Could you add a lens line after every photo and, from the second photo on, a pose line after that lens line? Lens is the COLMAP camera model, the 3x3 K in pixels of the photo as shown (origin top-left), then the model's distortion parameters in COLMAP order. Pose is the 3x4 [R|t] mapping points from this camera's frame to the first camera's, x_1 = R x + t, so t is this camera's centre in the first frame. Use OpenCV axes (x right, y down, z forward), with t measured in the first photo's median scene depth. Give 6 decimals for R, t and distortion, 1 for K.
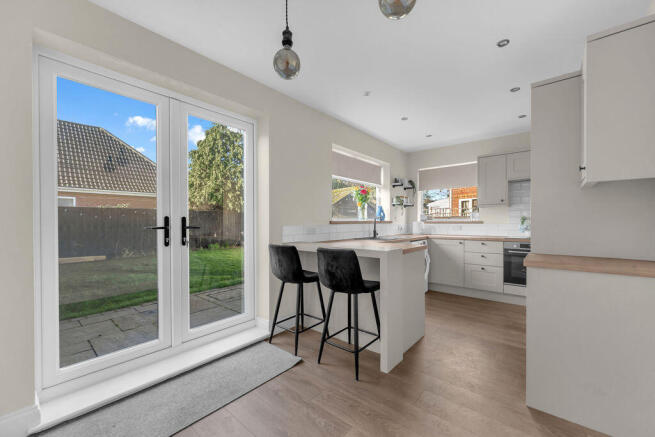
lens RADIAL K [[265.7, 0, 328.6], [0, 265.7, 228.8], [0, 0, 1]] dist [0.001711, 0.000095]
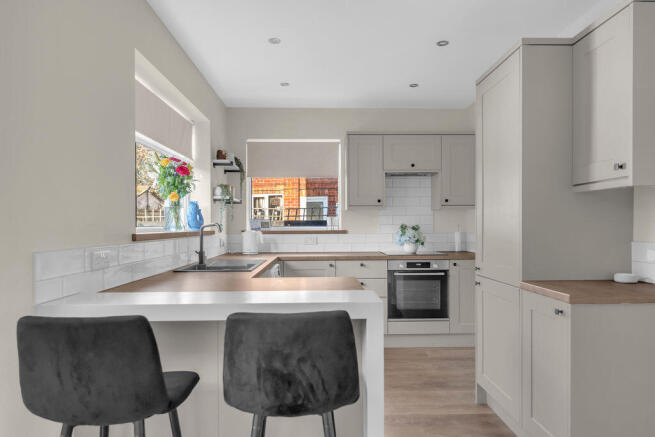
lens RADIAL K [[426.9, 0, 328.2], [0, 426.9, 230.0], [0, 0, 1]] dist [-0.003456, -0.000843]
pose [[0.745690, -0.006368, 0.666262, -0.179034], [0.019484, 0.999735, -0.012252, -0.017958], [-0.666008, 0.022117, 0.745617, 0.251408]]
